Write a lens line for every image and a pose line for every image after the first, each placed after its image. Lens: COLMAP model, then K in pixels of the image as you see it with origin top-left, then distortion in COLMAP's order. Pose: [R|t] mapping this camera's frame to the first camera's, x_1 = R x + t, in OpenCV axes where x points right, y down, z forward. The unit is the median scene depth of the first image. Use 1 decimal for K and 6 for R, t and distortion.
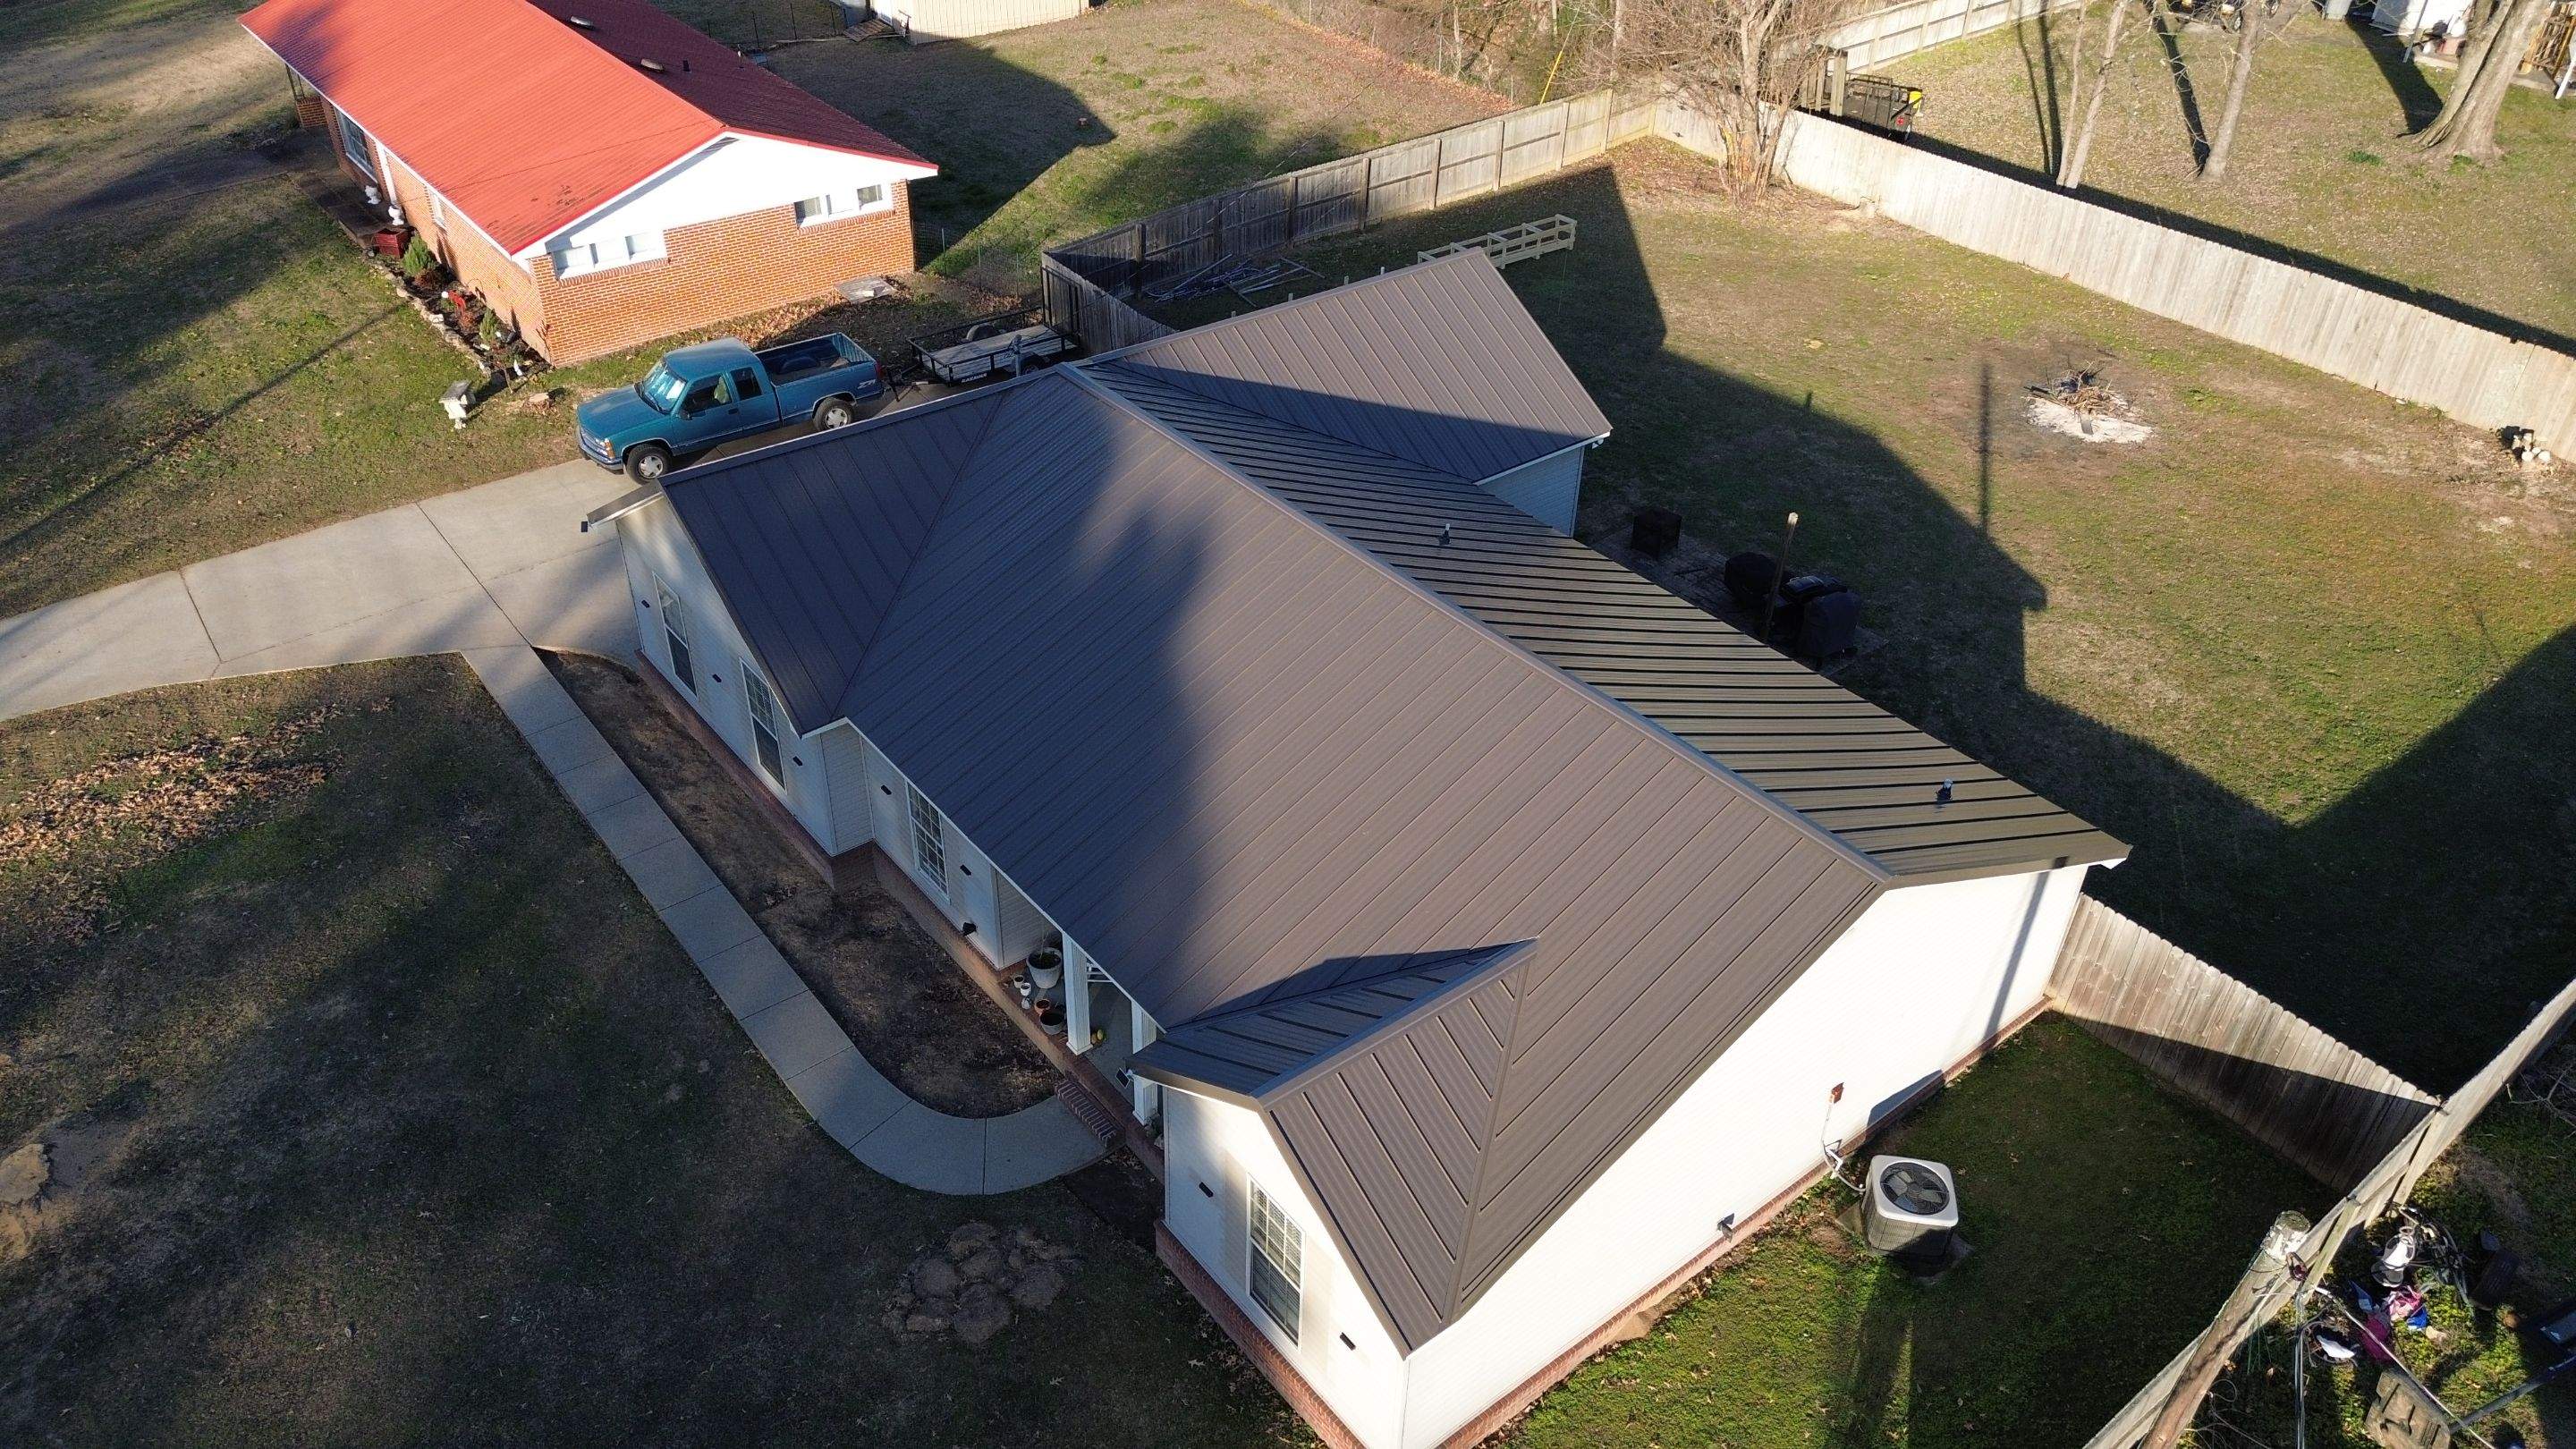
lens RADIAL K [[1834.6, 0, 1288.0], [0, 1834.6, 724.5], [0, 0, 1]] dist [0.003710, -0.005950]
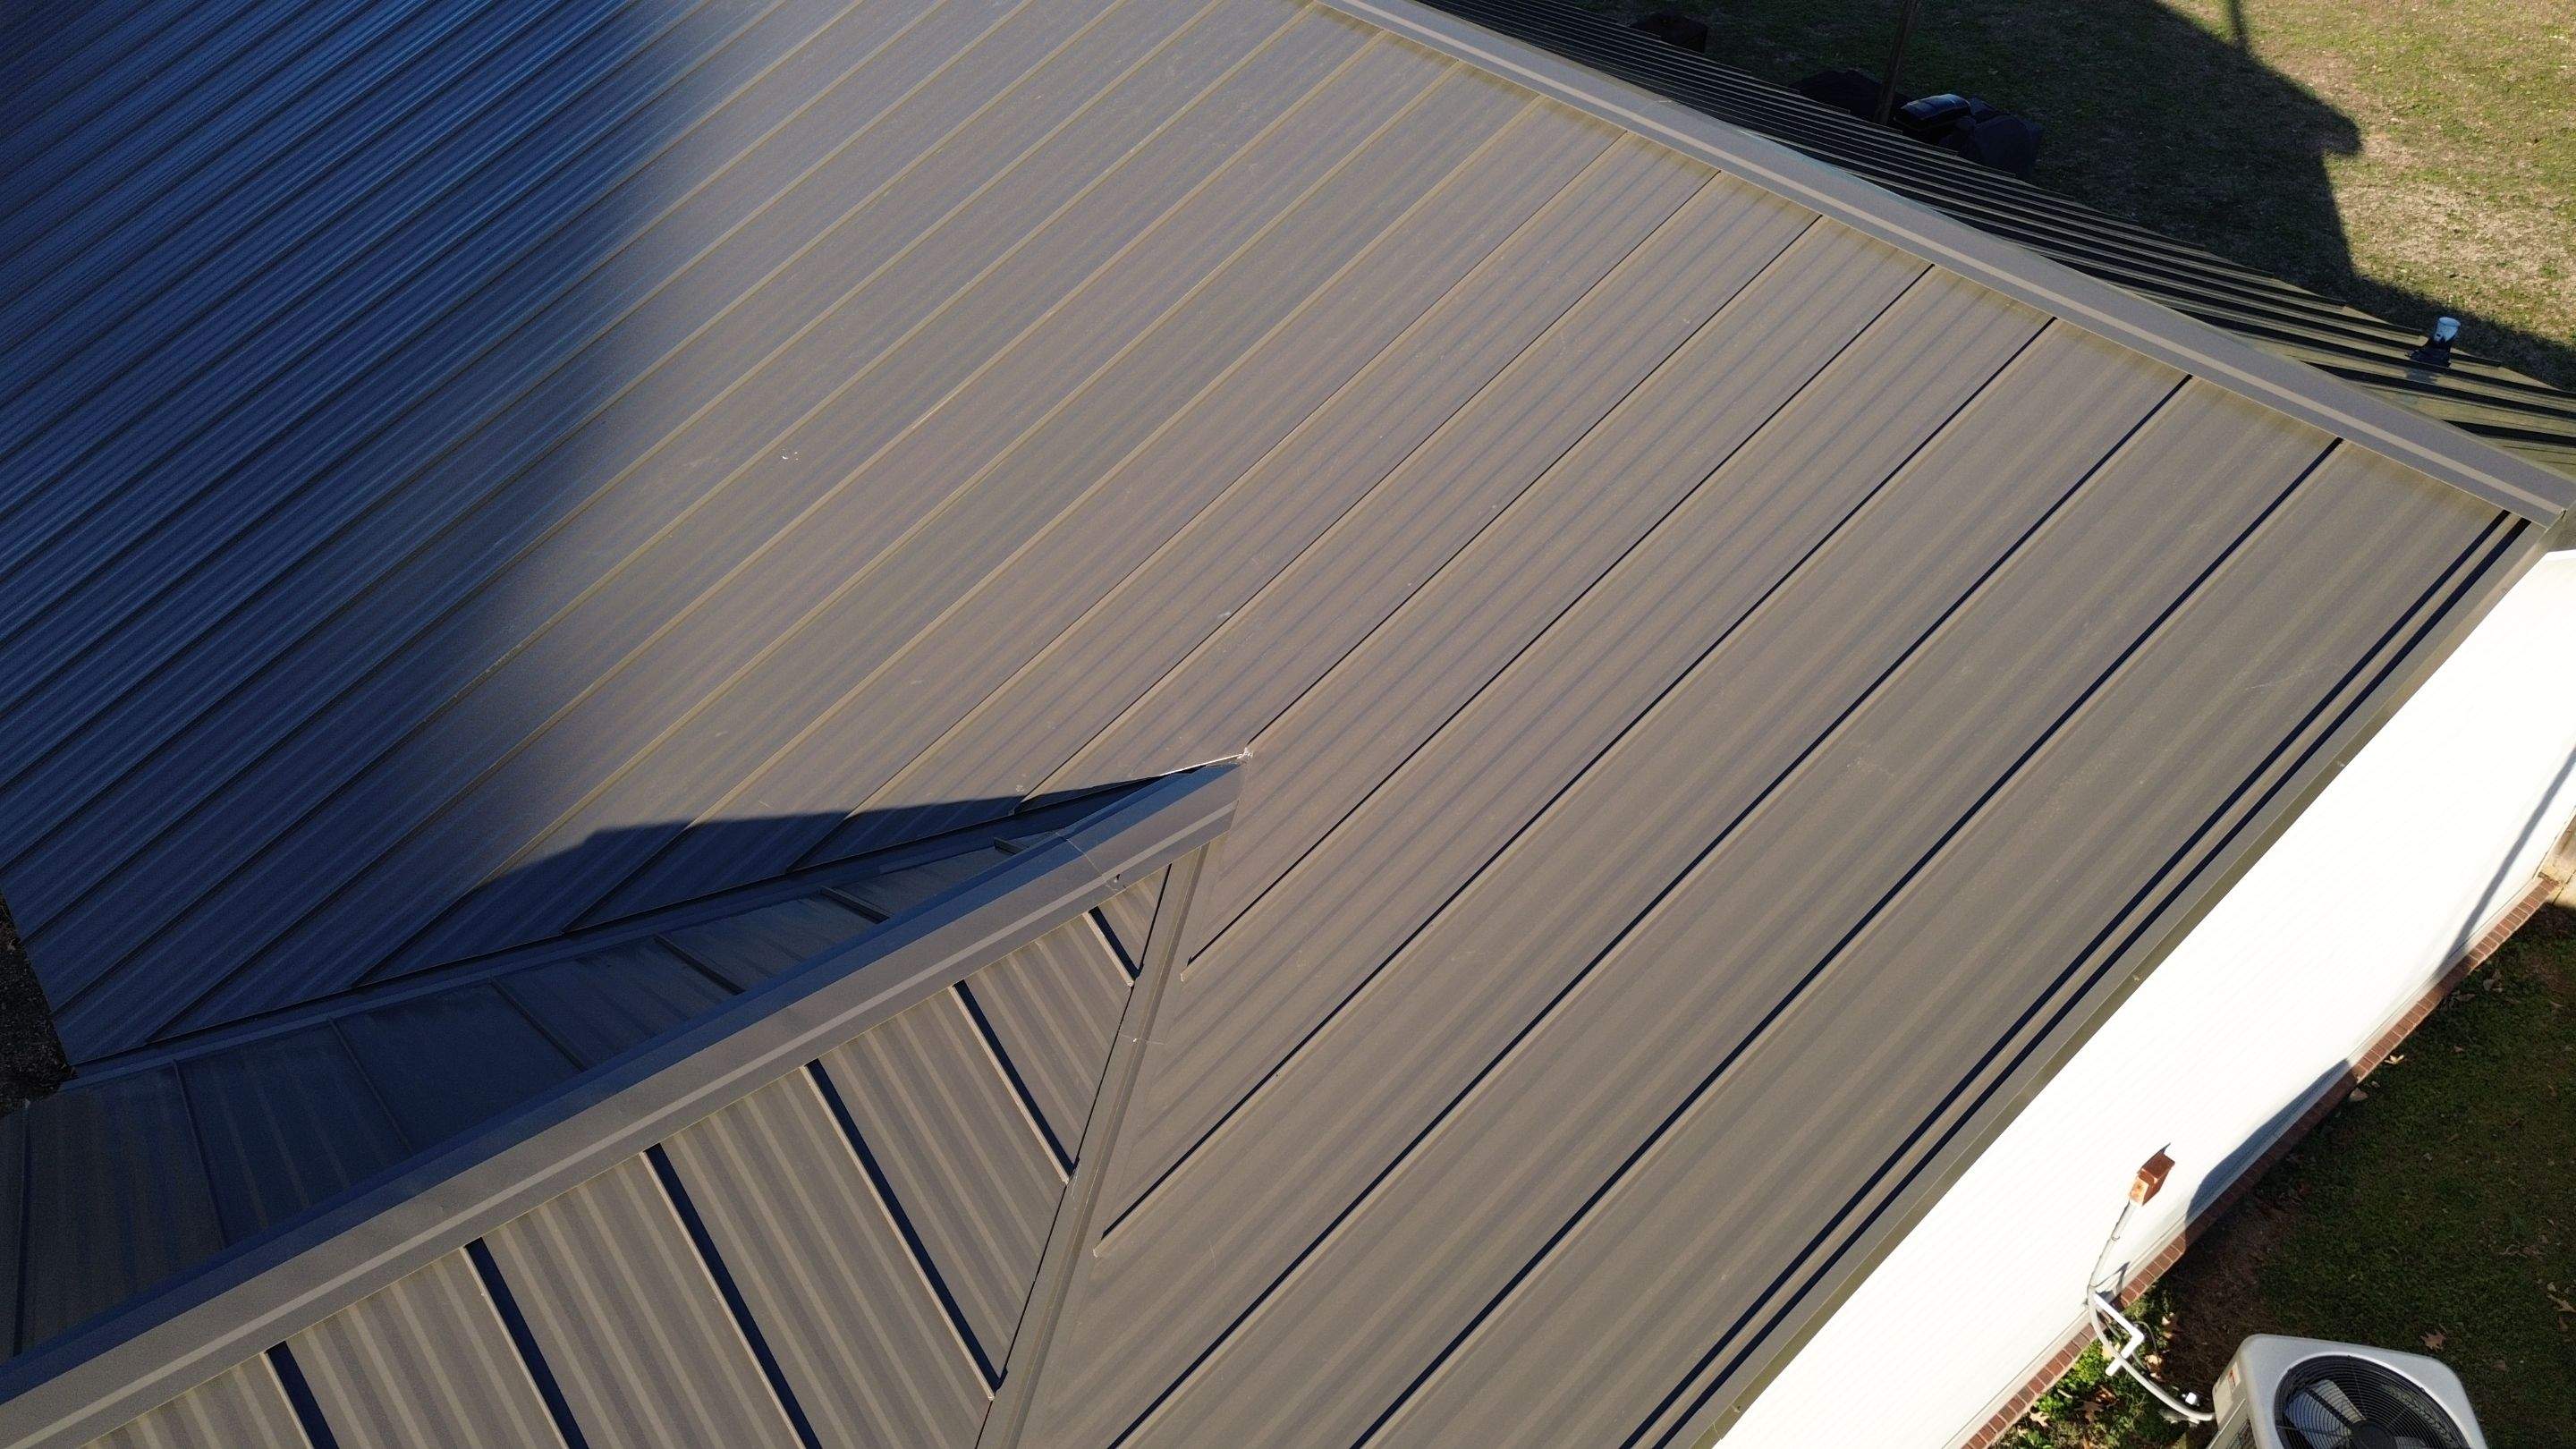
lens RADIAL K [[1834.6, 0, 1288.0], [0, 1834.6, 724.5], [0, 0, 1]] dist [0.003710, -0.005950]
pose [[0.999932, -0.011365, -0.002777, 0.080946], [0.011575, 0.995524, 0.093796, 0.047419], [0.001698, -0.093822, 0.995588, 0.400321]]
